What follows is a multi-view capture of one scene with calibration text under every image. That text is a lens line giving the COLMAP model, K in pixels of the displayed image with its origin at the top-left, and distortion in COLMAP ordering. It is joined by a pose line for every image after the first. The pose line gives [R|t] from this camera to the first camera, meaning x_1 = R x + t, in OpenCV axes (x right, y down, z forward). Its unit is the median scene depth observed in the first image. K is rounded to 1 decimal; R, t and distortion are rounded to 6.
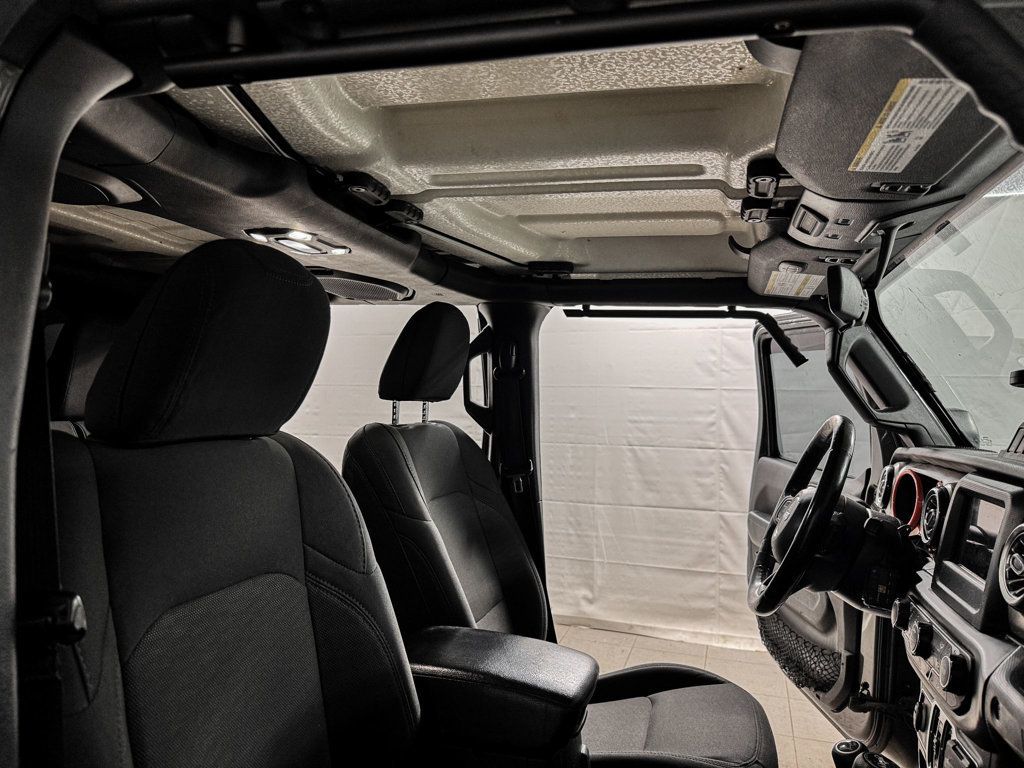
lens RADIAL K [[724.6, 0, 506.4], [0, 724.6, 380.8], [0, 0, 1]] dist [0.037492, -0.041804]
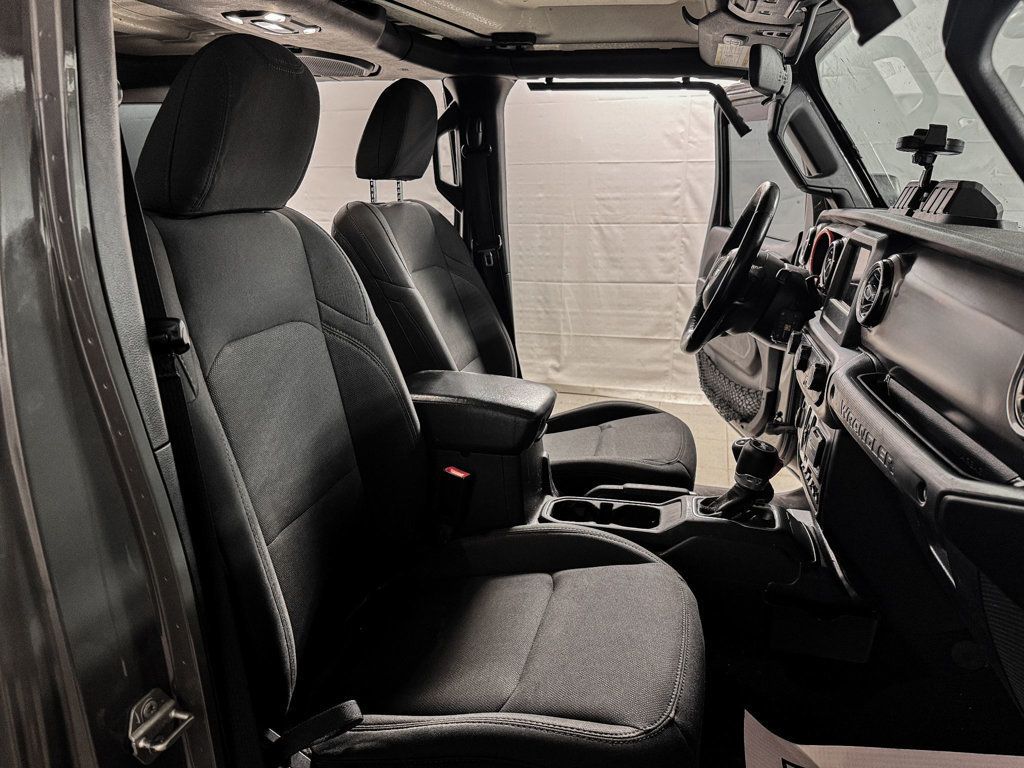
lens RADIAL K [[724.6, 0, 503.7], [0, 724.6, 391.8], [0, 0, 1]] dist [0.037492, -0.041804]
pose [[0.998844, -0.035356, 0.032582, -0.004352], [0.023756, 0.952093, 0.304884, 0.002369], [-0.041800, -0.303758, 0.951832, -0.133619]]
